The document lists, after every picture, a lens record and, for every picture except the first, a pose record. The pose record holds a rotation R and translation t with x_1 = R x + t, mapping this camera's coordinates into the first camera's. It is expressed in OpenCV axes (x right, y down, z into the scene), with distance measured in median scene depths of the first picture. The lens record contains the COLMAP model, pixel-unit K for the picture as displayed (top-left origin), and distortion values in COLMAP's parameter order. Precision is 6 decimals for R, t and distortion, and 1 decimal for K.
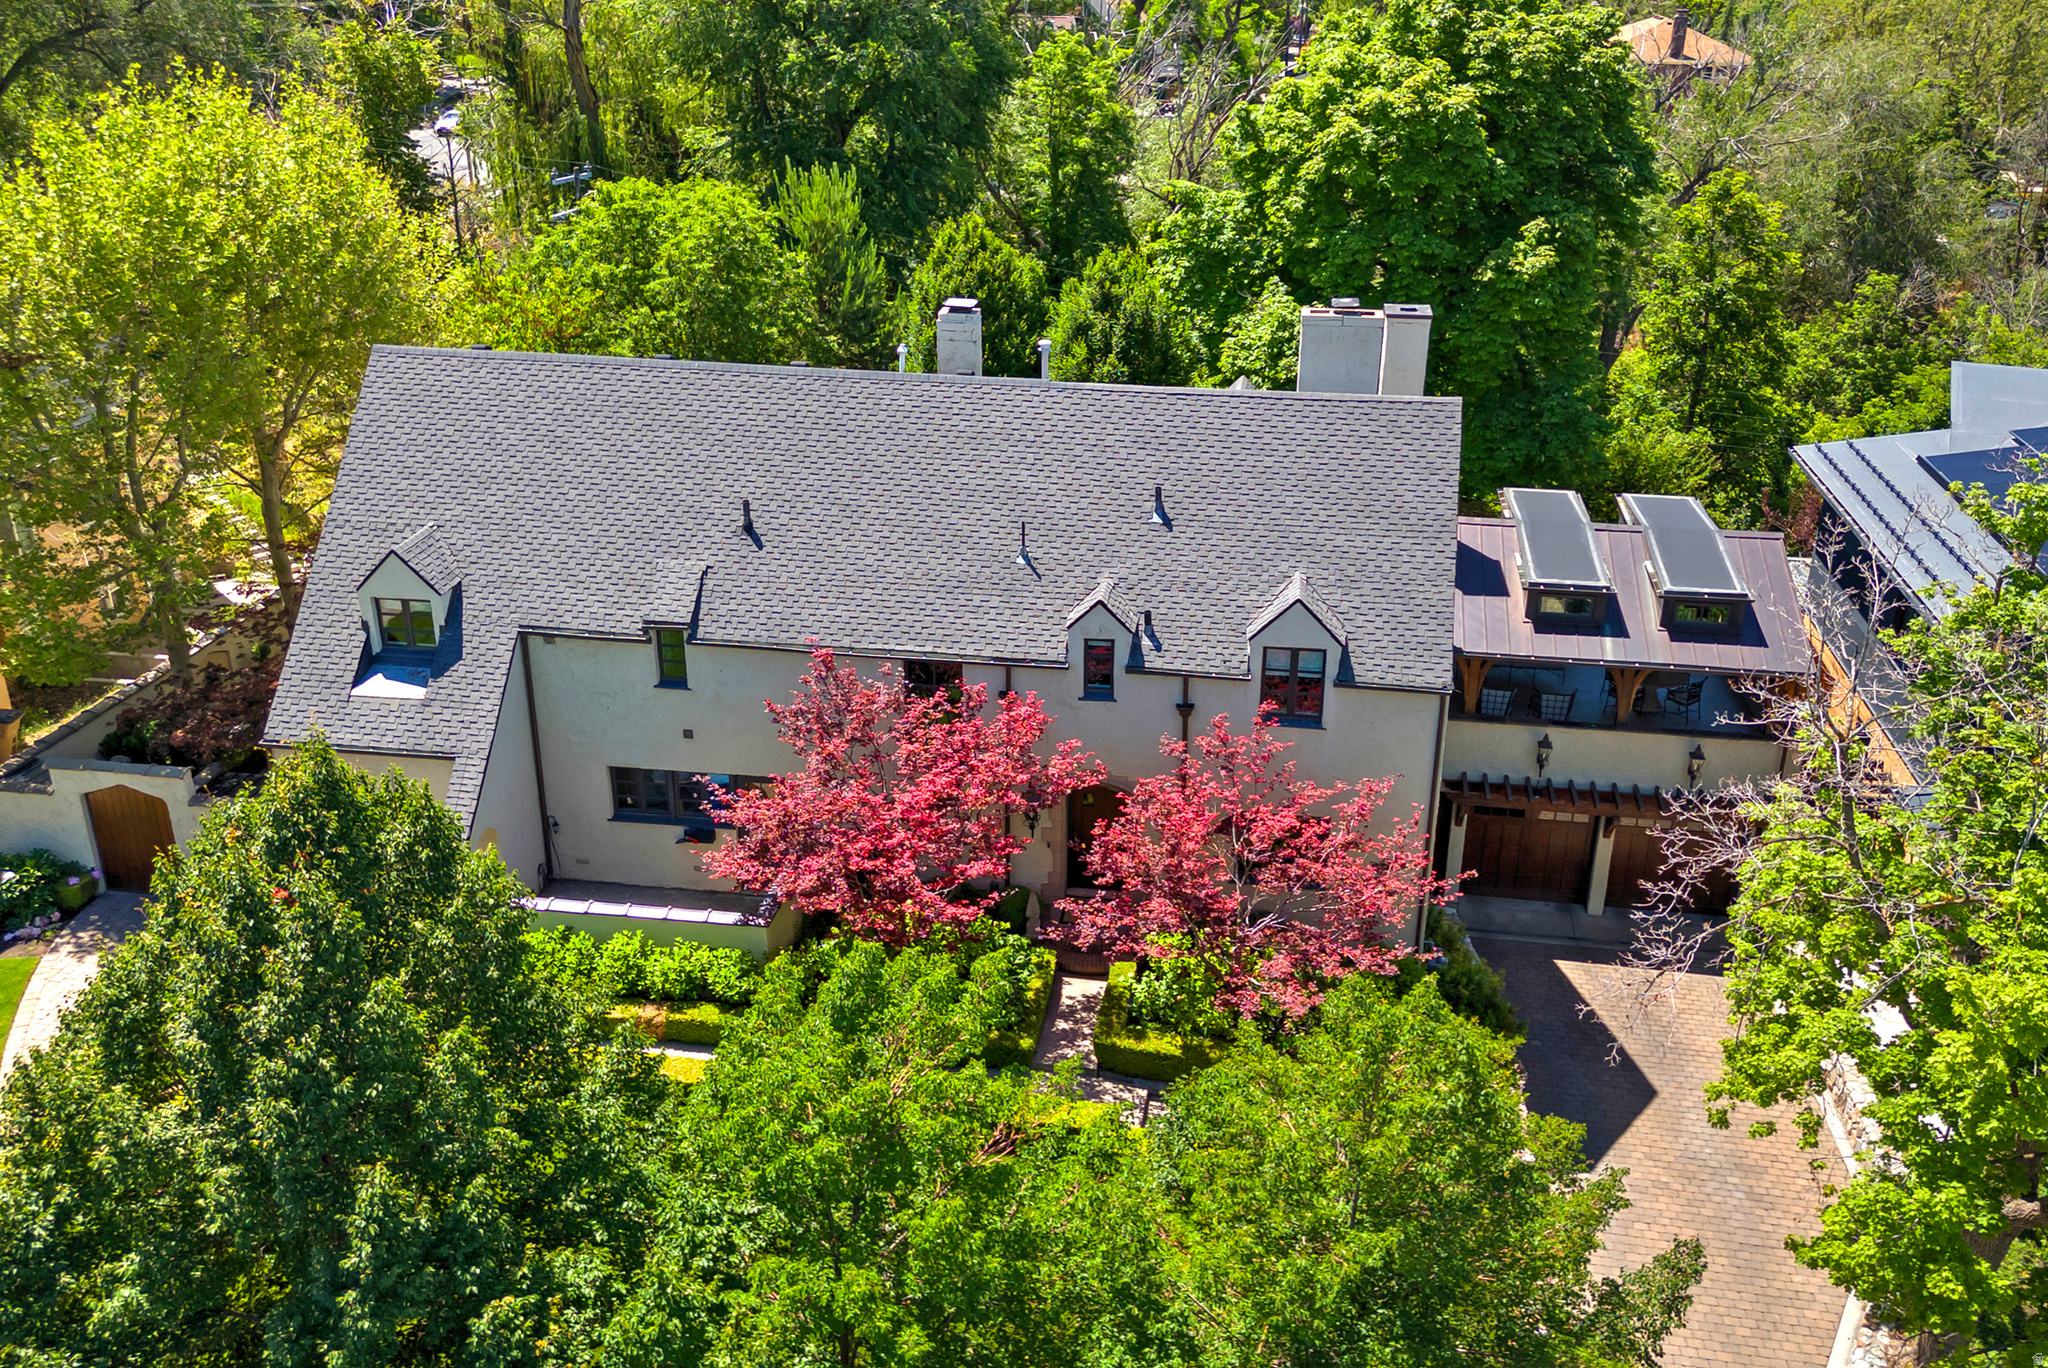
lens RADIAL K [[1791.4, 0, 1081.1], [0, 1791.4, 696.0], [0, 0, 1]] dist [0.110965, -0.151229]
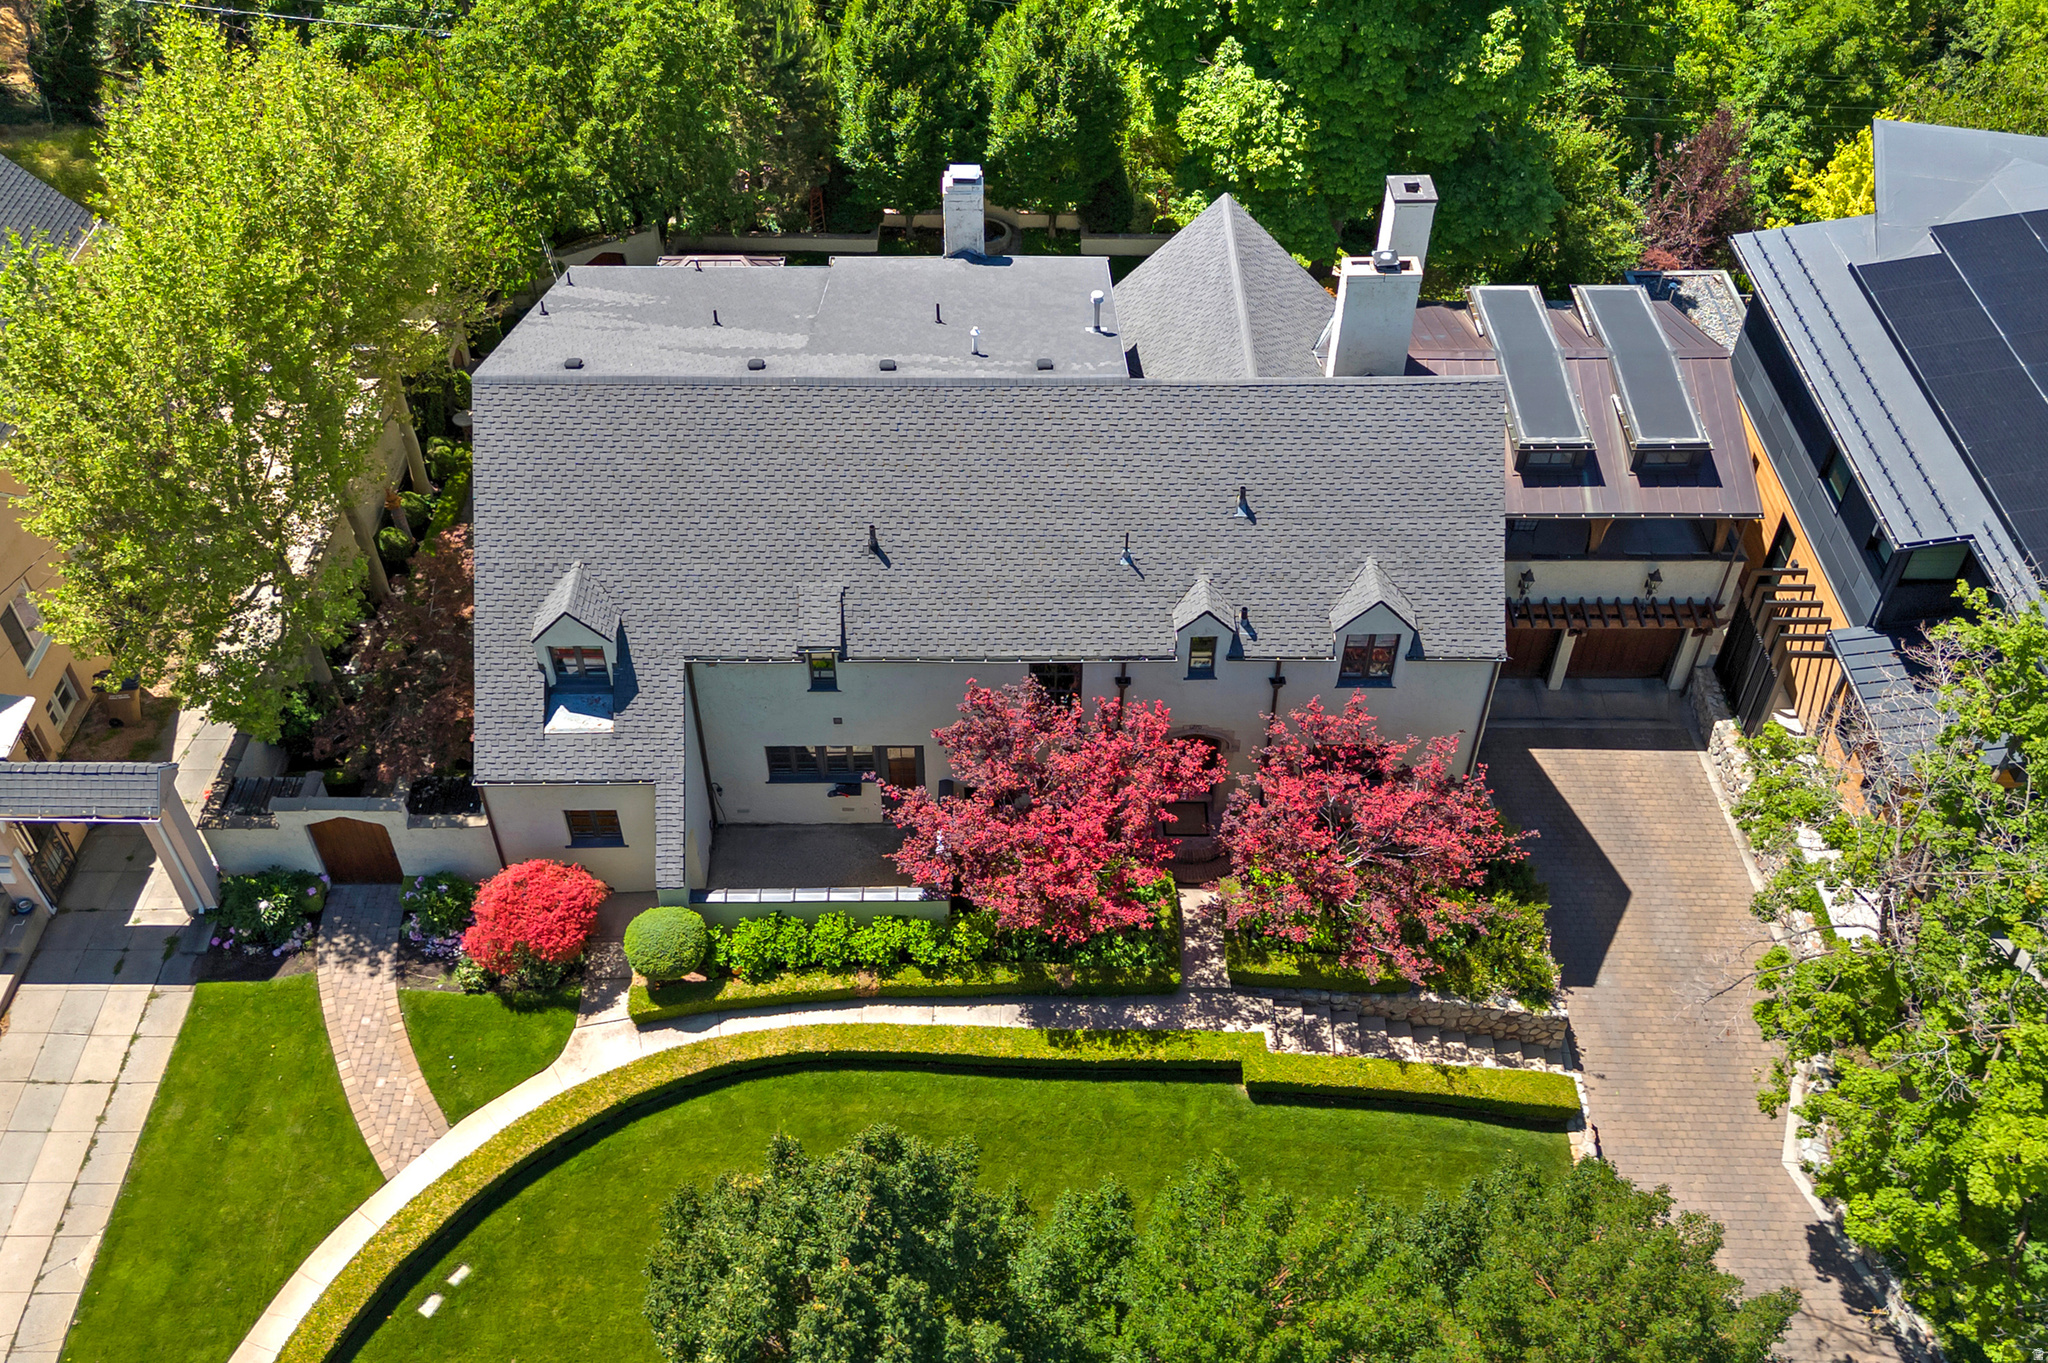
lens RADIAL K [[1811.5, 0, 1024.0], [0, 1811.5, 681.5], [0, 0, 1]] dist [0.155204, -0.396743]
pose [[0.989789, -0.107571, 0.093520, -0.208362], [0.066327, 0.928320, 0.365817, -0.421957], [-0.126168, -0.355879, 0.925976, -0.077151]]
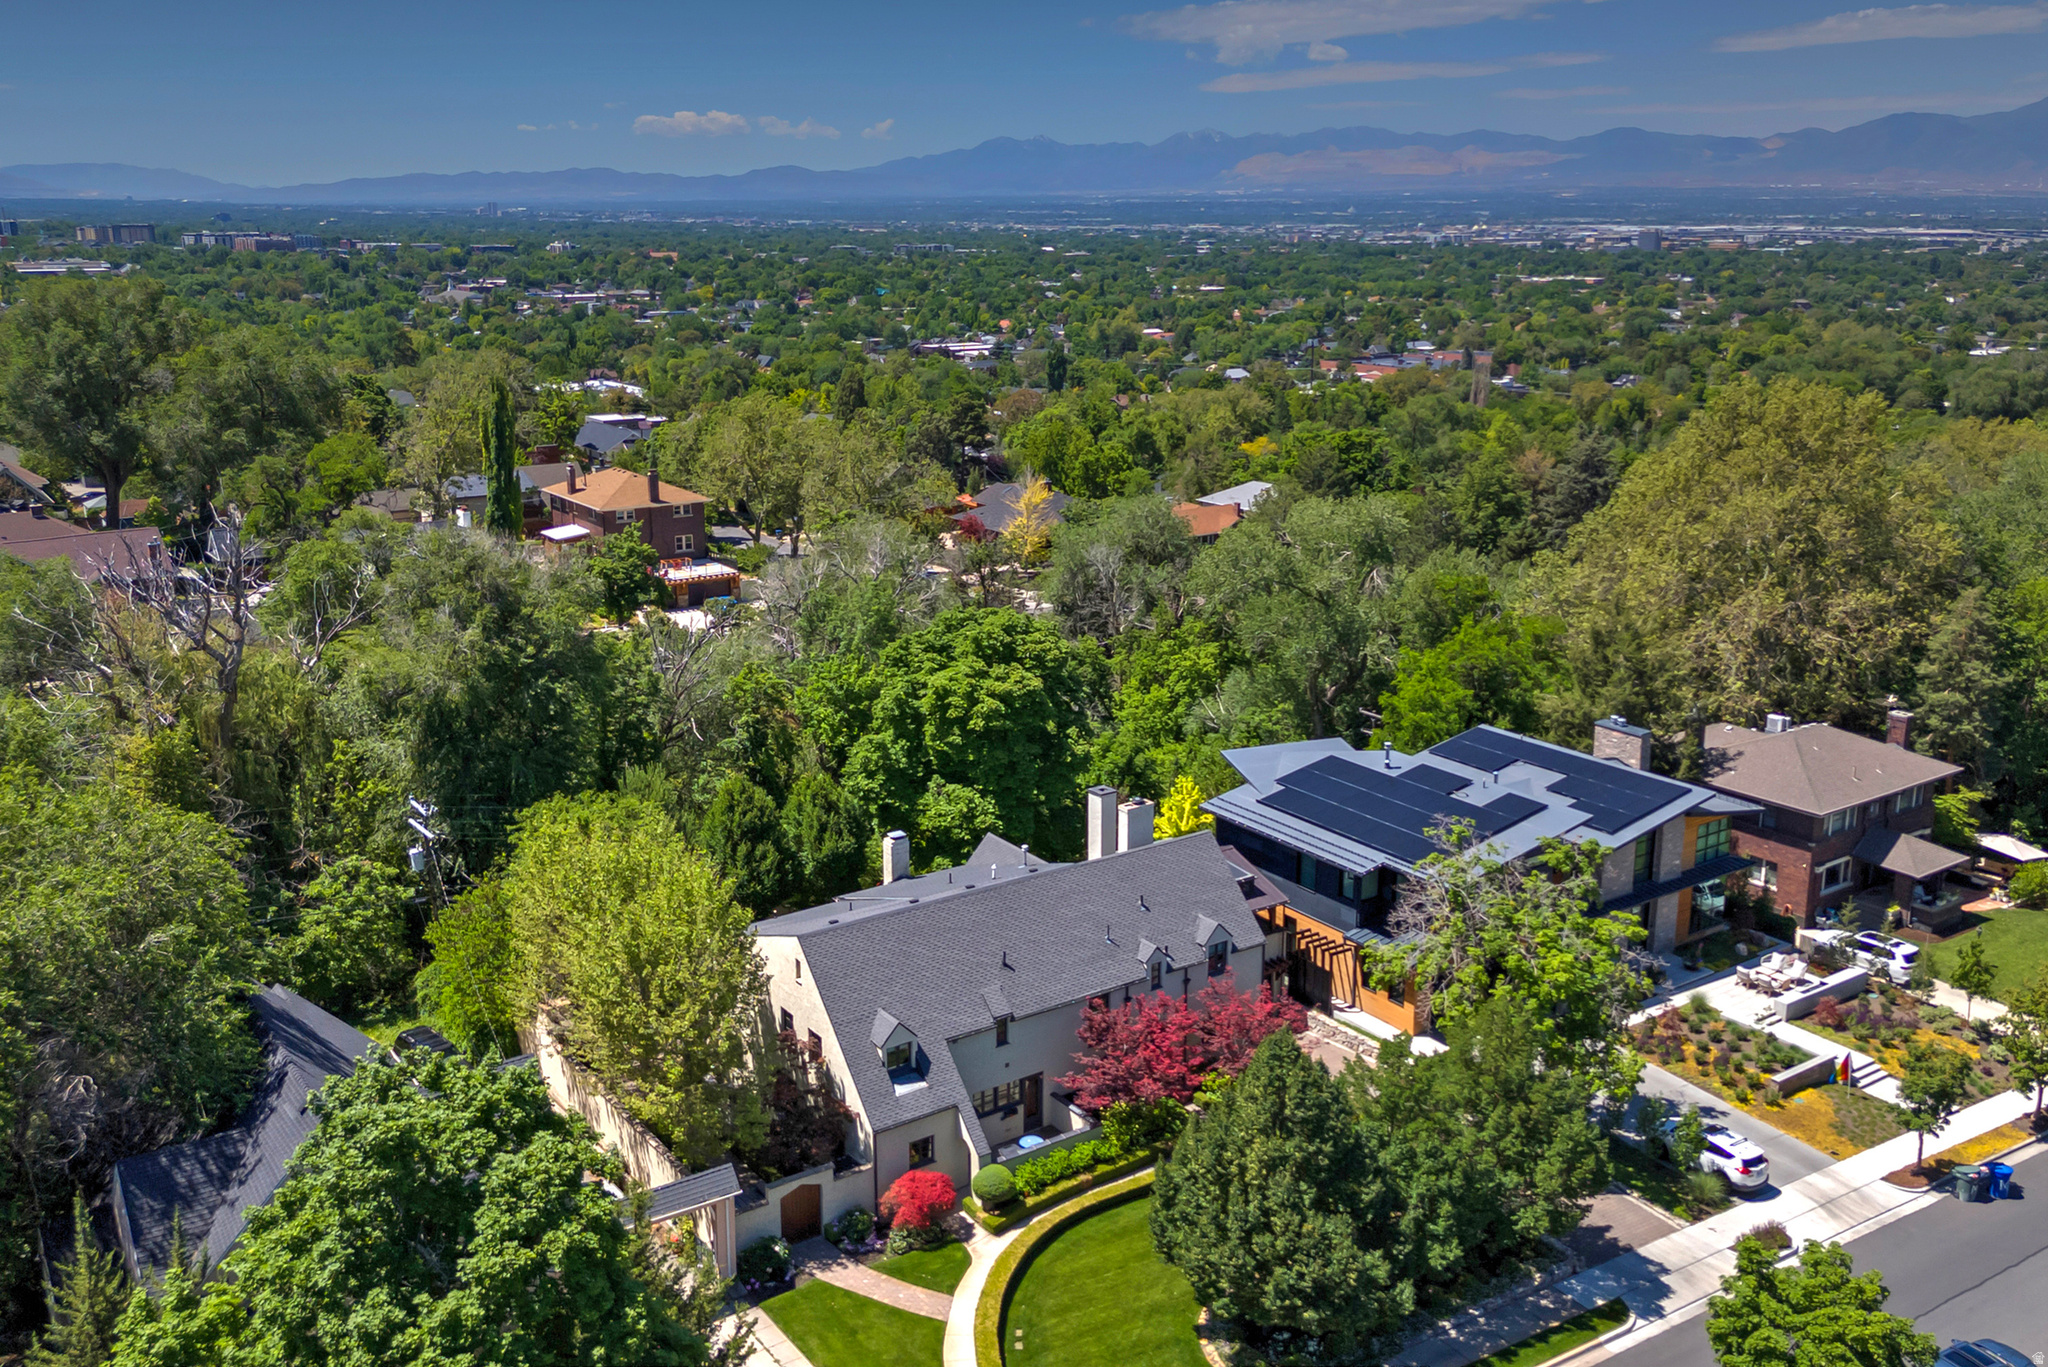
lens RADIAL K [[1791.4, 0, 1081.1], [0, 1791.4, 695.5], [0, 0, 1]] dist [0.110965, -0.151229]
pose [[0.723308, -0.193125, 0.662969, -1.528183], [0.283303, 0.958566, -0.029854, -0.320228], [-0.629734, 0.209415, 0.748051, -0.787590]]
